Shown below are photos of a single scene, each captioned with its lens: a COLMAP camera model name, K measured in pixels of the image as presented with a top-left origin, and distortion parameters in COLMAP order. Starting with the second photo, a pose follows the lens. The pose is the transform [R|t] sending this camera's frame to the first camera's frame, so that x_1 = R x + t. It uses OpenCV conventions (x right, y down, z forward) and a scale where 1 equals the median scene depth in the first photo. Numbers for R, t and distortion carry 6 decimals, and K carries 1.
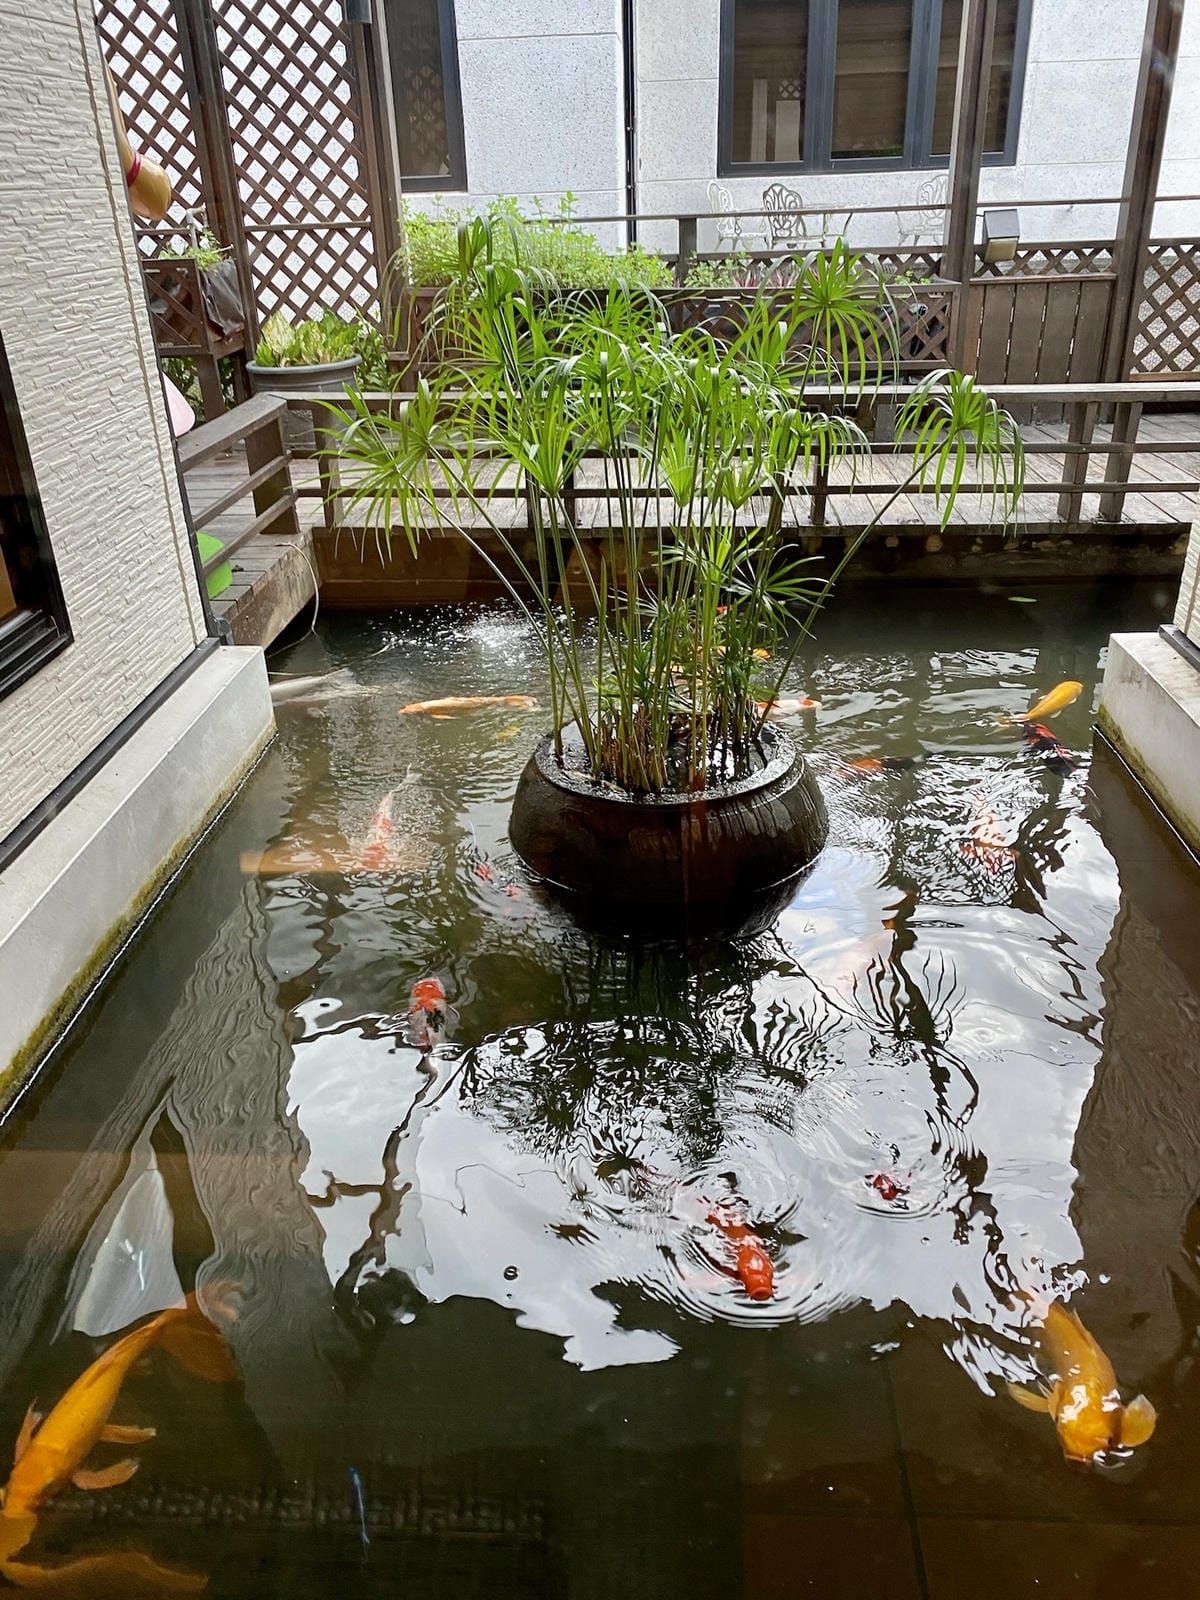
lens RADIAL K [[1237.1, 0, 603.9], [0, 1237.1, 800.5], [0, 0, 1]] dist [0.028756, -0.018552]
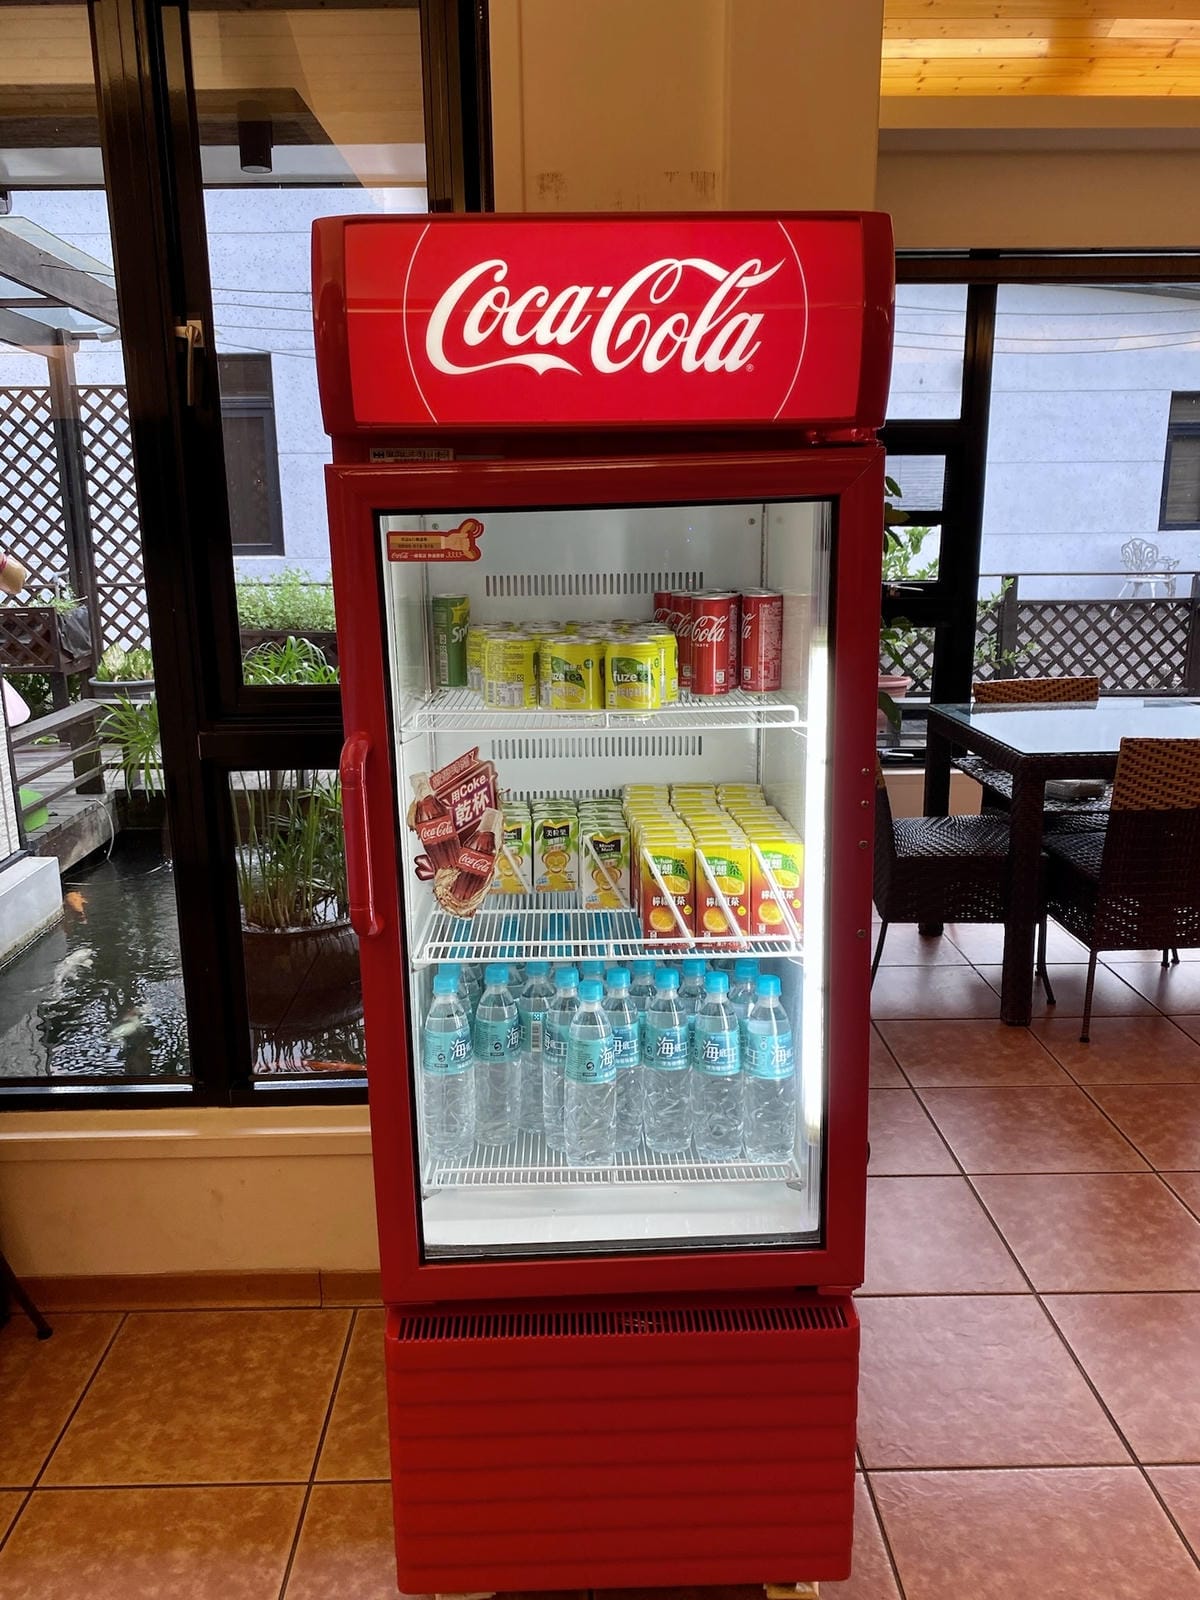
lens RADIAL K [[1237.1, 0, 597.6], [0, 1237.1, 794.9], [0, 0, 1]] dist [0.028756, -0.018552]
pose [[0.996401, 0.002309, 0.084733, 0.148729], [0.018097, 0.970788, -0.239257, 0.103662], [-0.082810, 0.239929, 0.967252, -0.320312]]
